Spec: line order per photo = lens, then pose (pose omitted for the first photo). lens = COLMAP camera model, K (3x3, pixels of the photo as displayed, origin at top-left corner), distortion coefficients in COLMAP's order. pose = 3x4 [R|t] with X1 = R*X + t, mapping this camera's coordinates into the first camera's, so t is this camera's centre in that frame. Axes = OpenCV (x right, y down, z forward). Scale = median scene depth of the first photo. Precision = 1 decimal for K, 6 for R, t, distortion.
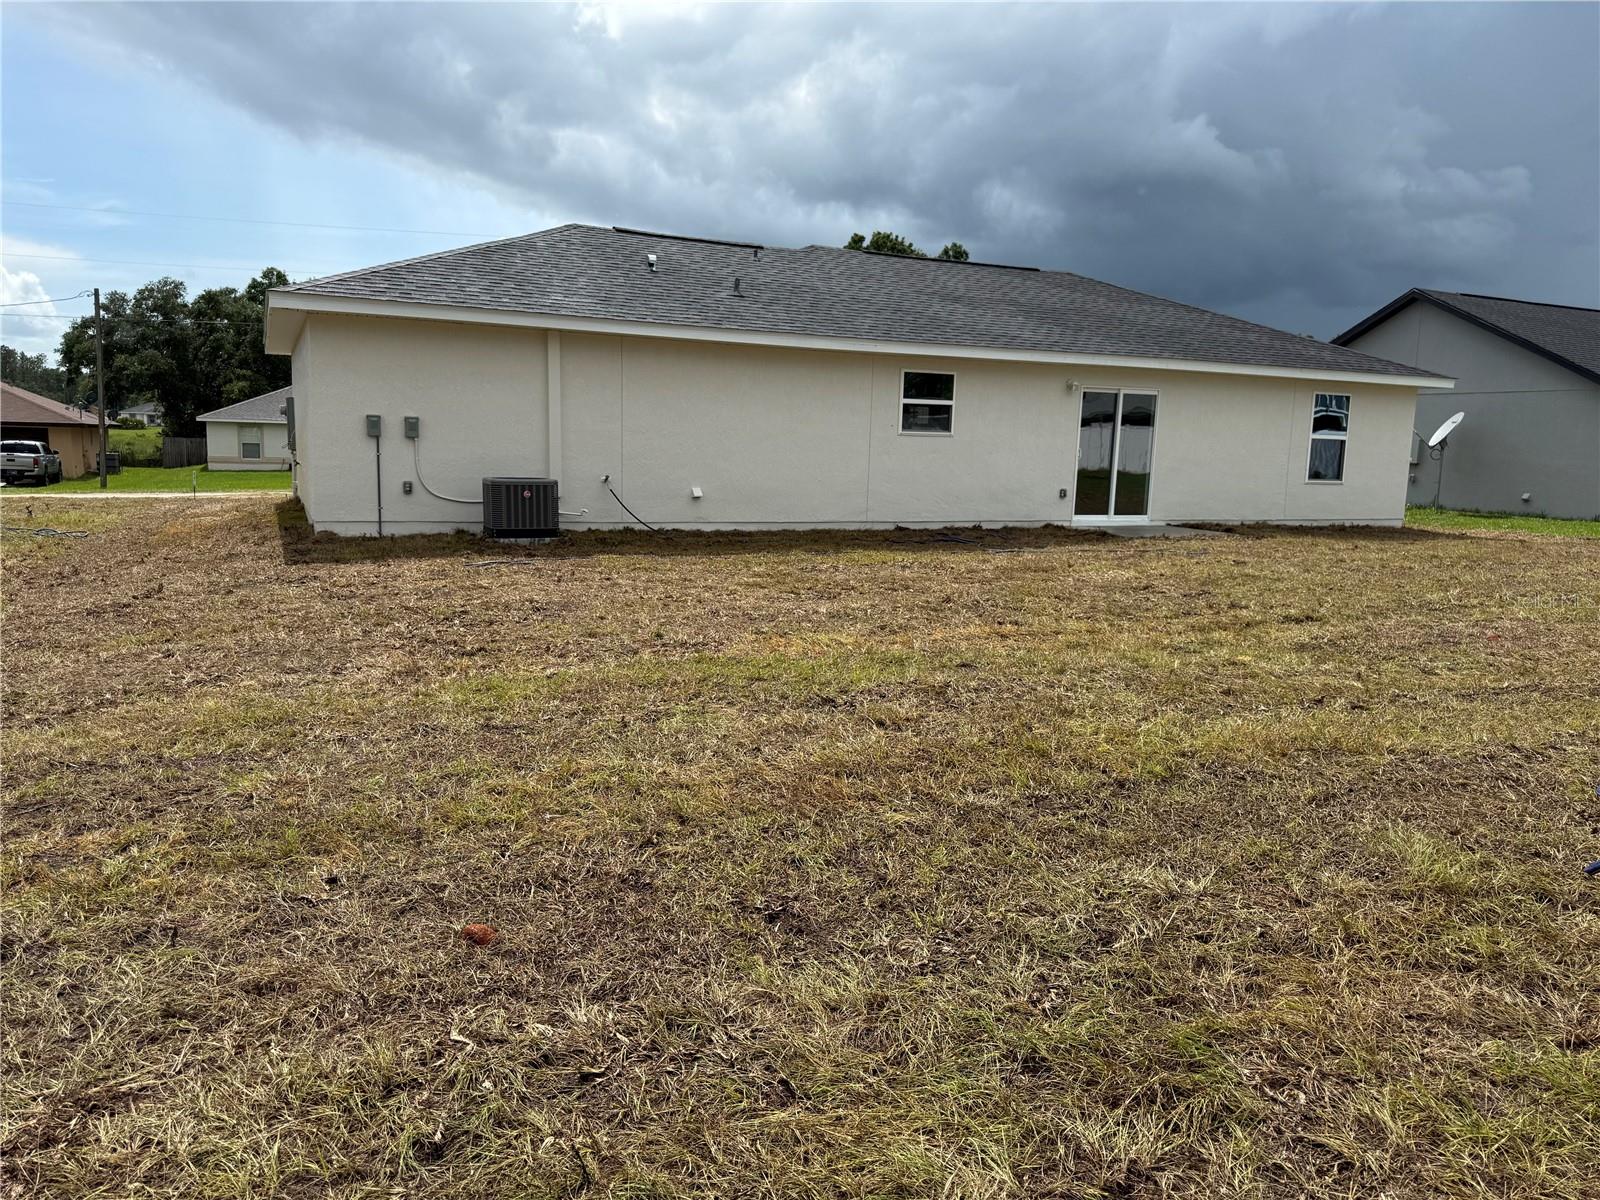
lens RADIAL K [[1120.3, 0, 799.4], [0, 1120.3, 649.3], [0, 0, 1]] dist [0.012820, -0.003675]
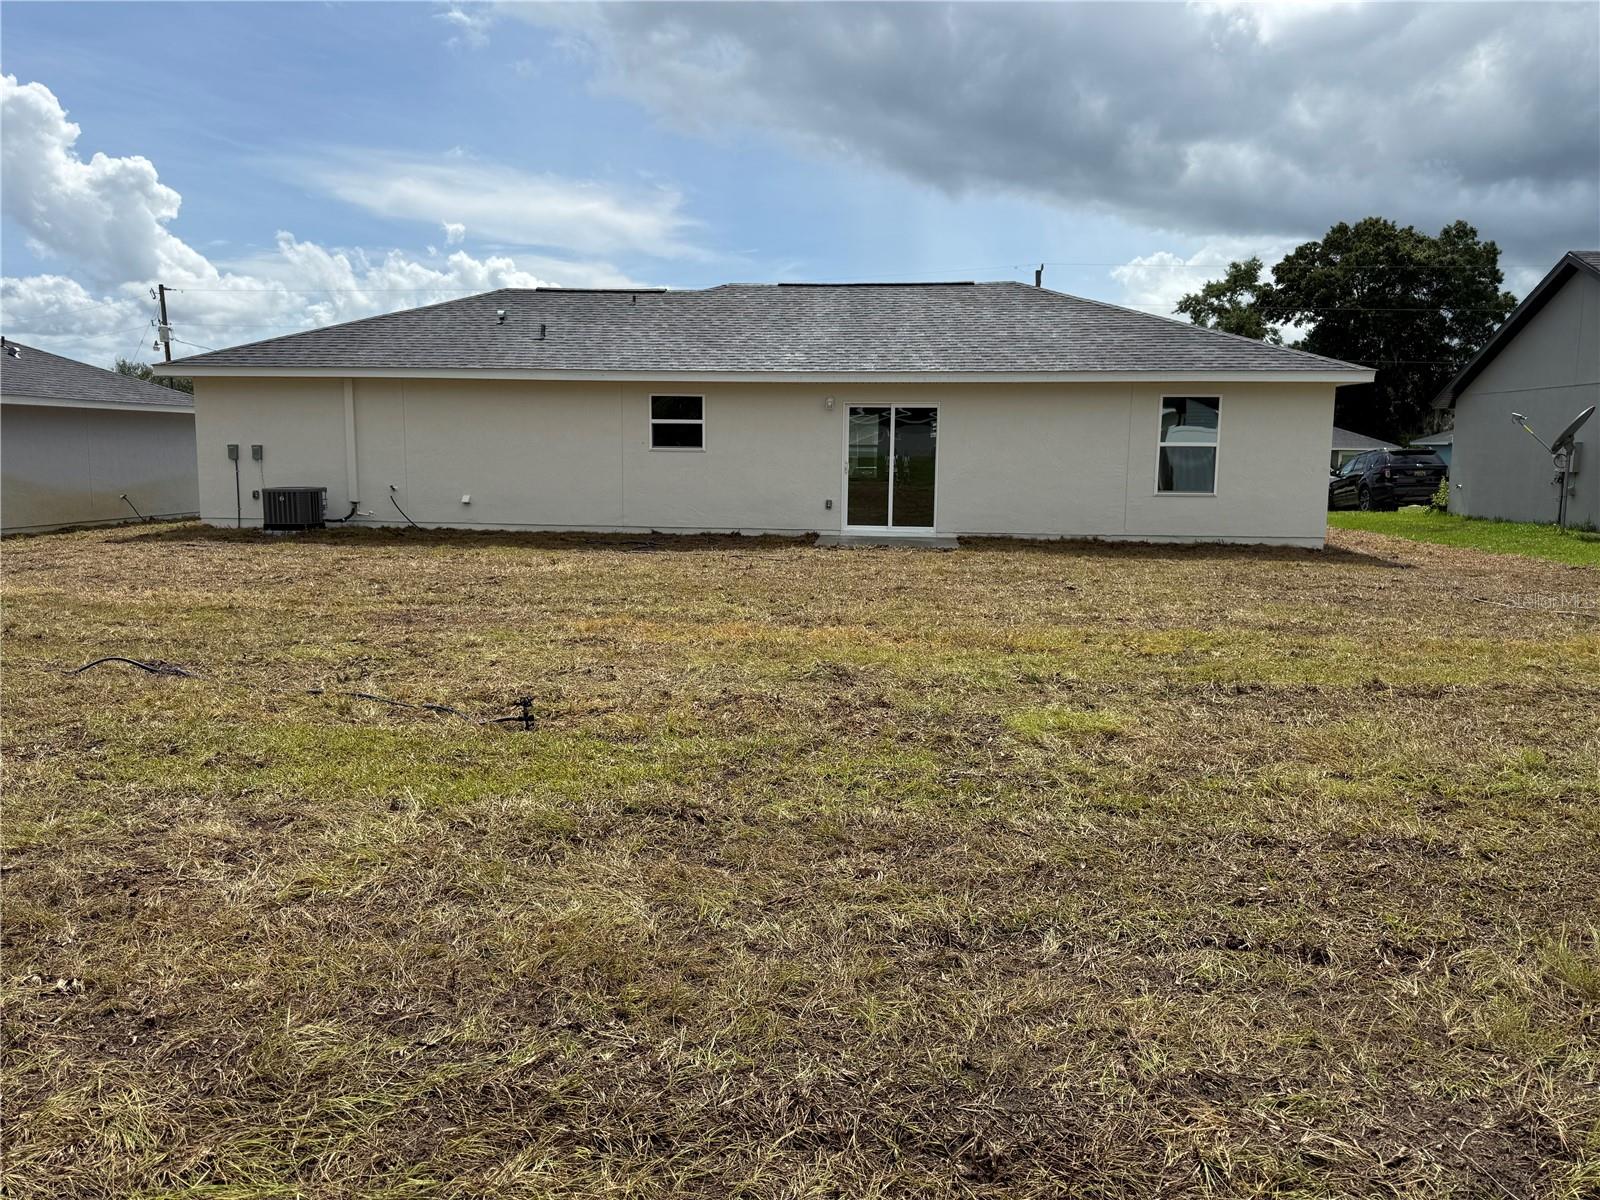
lens RADIAL K [[1117.7, 0, 800.0], [0, 1117.7, 600.0], [0, 0, 1]] dist [0.065519, -0.104309]
pose [[0.864899, 0.047962, -0.499649, 0.787504], [-0.077498, 0.996248, -0.038520, -0.008640], [0.495927, 0.072038, 0.865371, 0.100681]]
